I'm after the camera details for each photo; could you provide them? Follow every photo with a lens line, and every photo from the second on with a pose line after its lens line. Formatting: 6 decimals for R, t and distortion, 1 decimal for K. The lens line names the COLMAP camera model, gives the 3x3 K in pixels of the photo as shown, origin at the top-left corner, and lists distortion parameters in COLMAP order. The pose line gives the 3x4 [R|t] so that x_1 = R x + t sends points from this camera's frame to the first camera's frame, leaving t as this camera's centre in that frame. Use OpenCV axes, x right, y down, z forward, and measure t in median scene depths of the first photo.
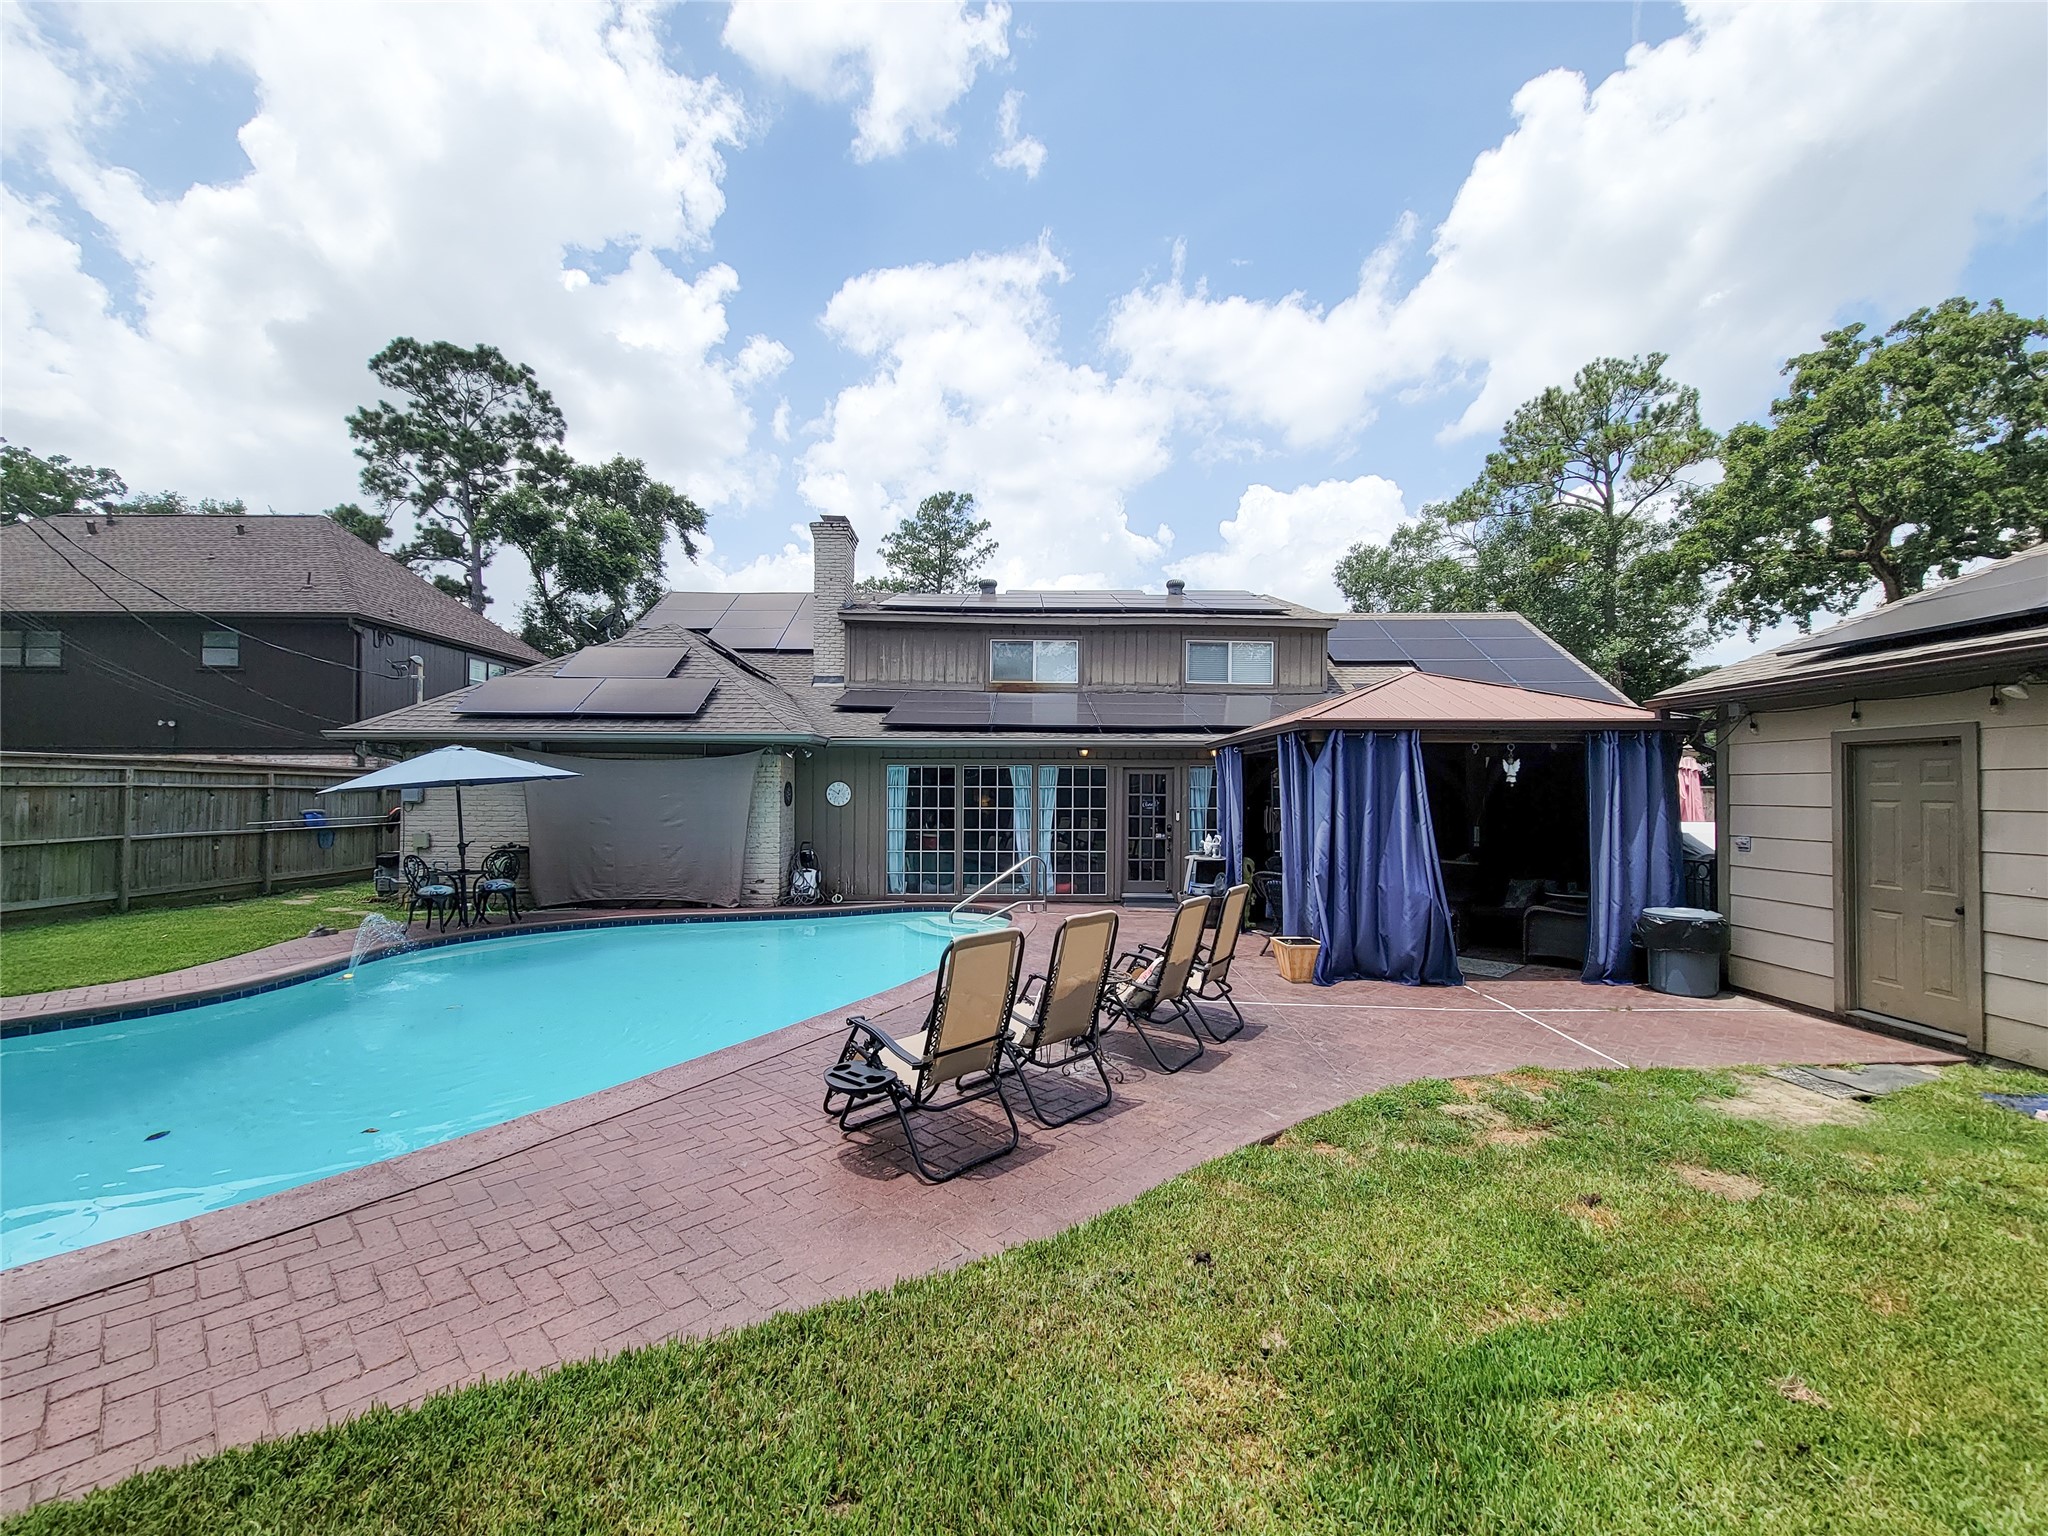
lens RADIAL K [[835.8, 0, 1012.9], [0, 835.8, 772.0], [0, 0, 1]] dist [0.009114, -0.008663]
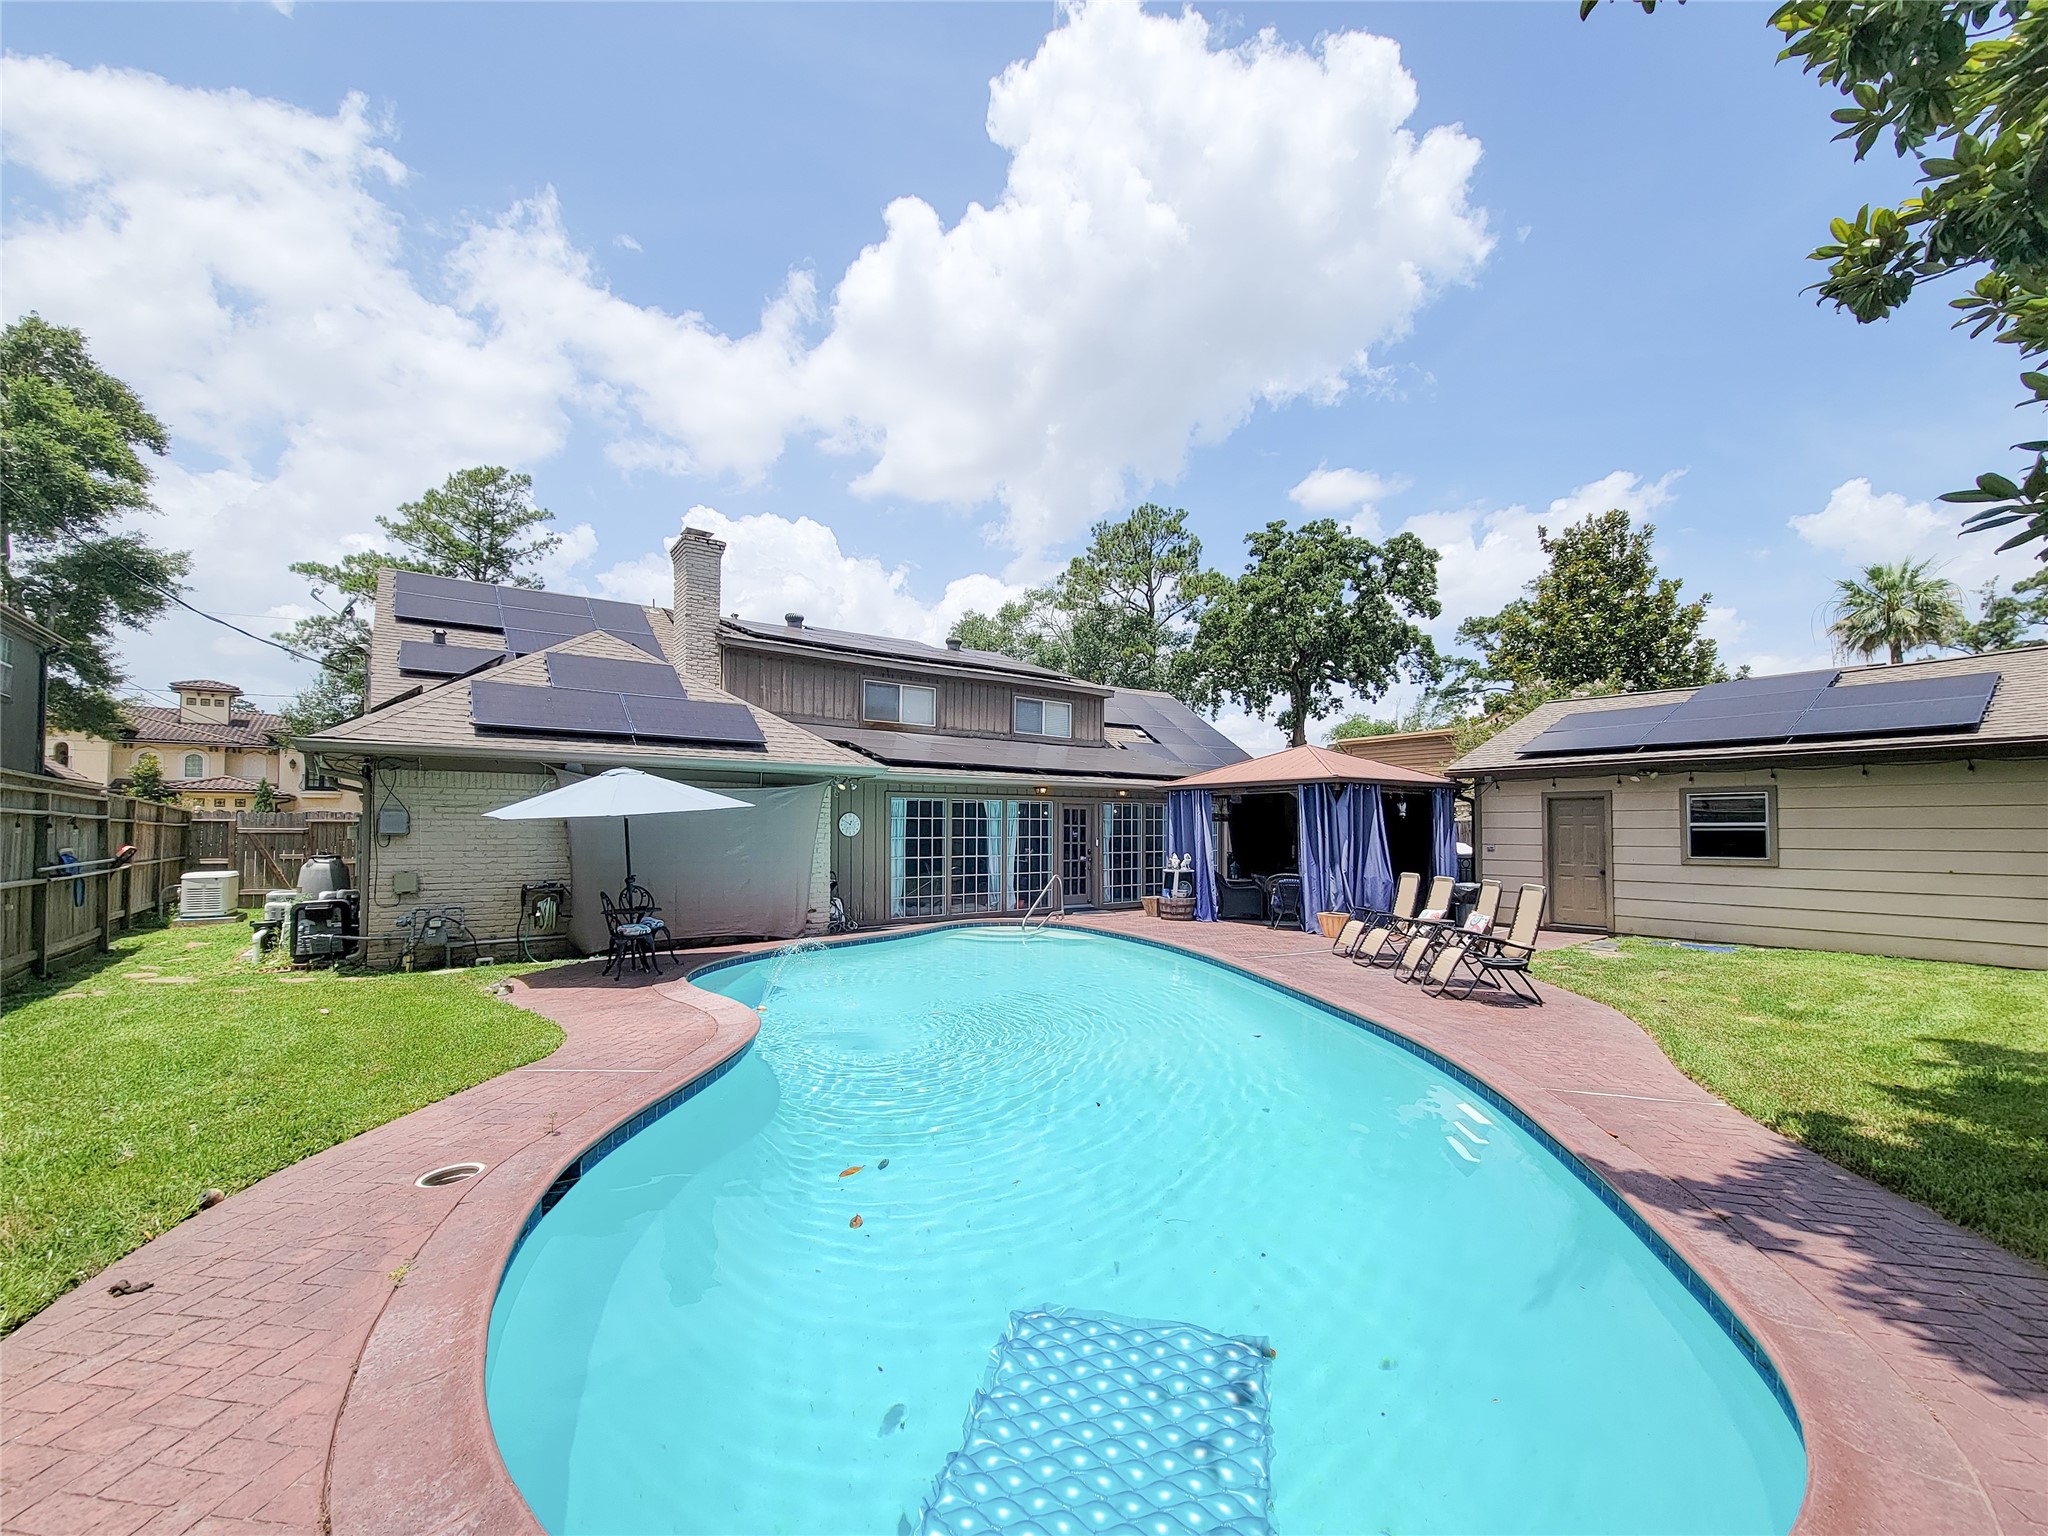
lens RADIAL K [[869.6, 0, 1021.2], [0, 869.6, 779.3], [0, 0, 1]] dist [-0.001254, -0.000027]
pose [[0.807492, 0.030977, 0.589064, -0.669770], [-0.011184, 0.999245, -0.037217, 0.007654], [-0.589772, 0.023465, 0.807229, 0.002505]]
